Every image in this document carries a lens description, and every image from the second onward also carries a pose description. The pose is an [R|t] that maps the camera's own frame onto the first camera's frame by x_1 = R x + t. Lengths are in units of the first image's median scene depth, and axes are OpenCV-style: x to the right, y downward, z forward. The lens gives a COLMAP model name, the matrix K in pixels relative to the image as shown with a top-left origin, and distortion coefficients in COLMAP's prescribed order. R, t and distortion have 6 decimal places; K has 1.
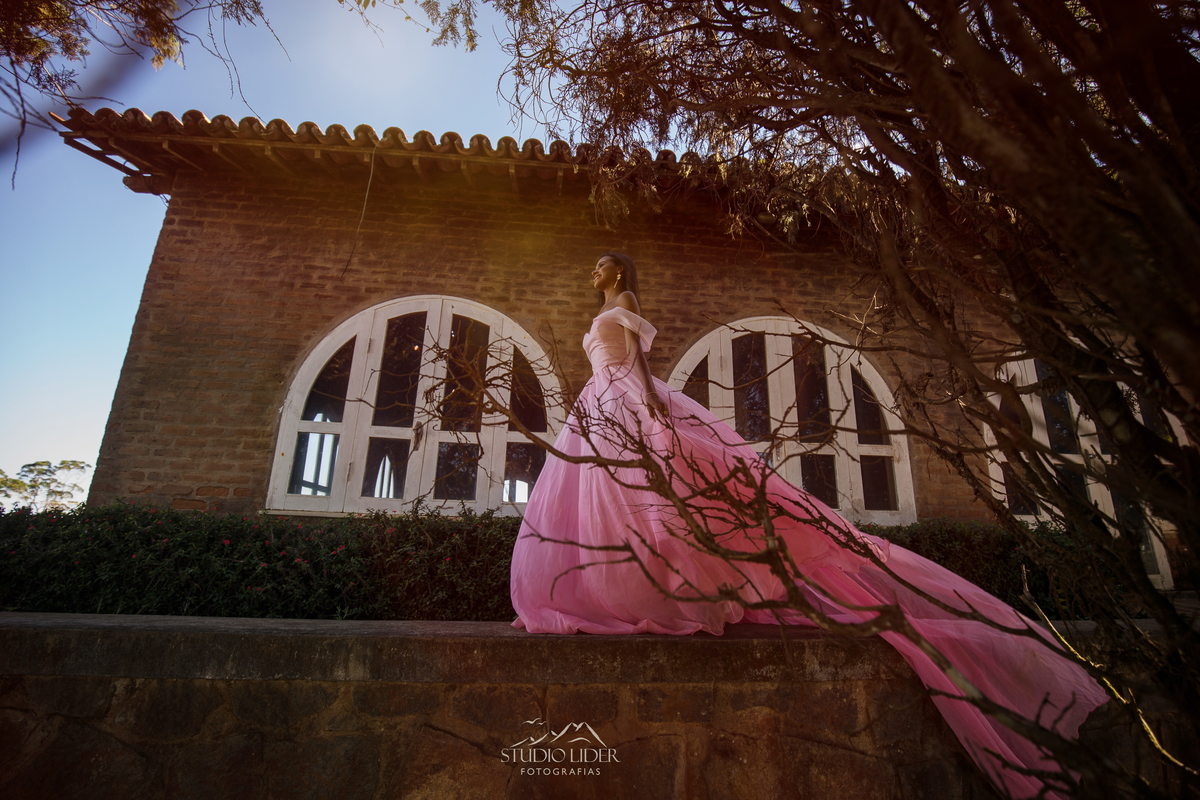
lens RADIAL K [[553.4, 0, 600.0], [0, 553.4, 400.0], [0, 0, 1]] dist [-0.026132, 0.000131]
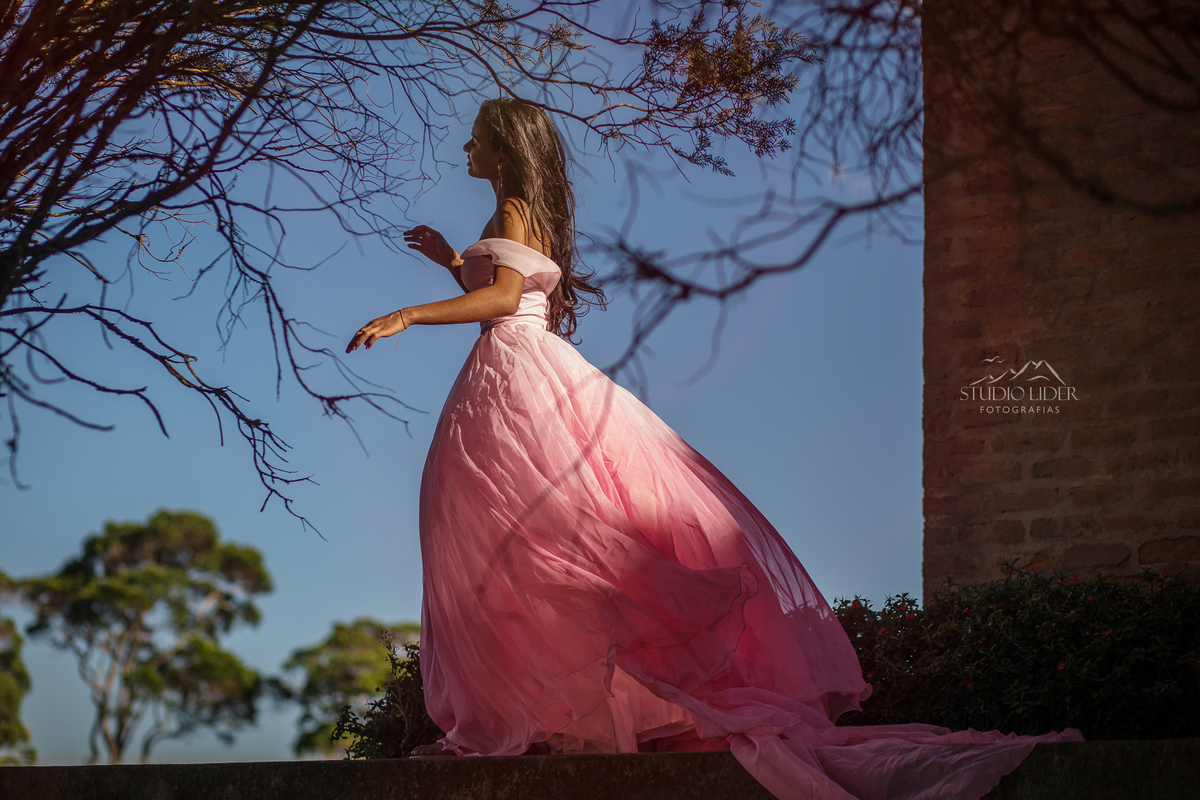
lens RADIAL K [[2708.2, 0, 600.0], [0, 2708.2, 400.0], [0, 0, 1]] dist [-0.075826, -0.750654]
pose [[0.680351, -0.126227, -0.721935, 0.417466], [0.189577, 0.981841, 0.006986, -0.030038], [0.707943, -0.141615, 0.691926, -0.610238]]
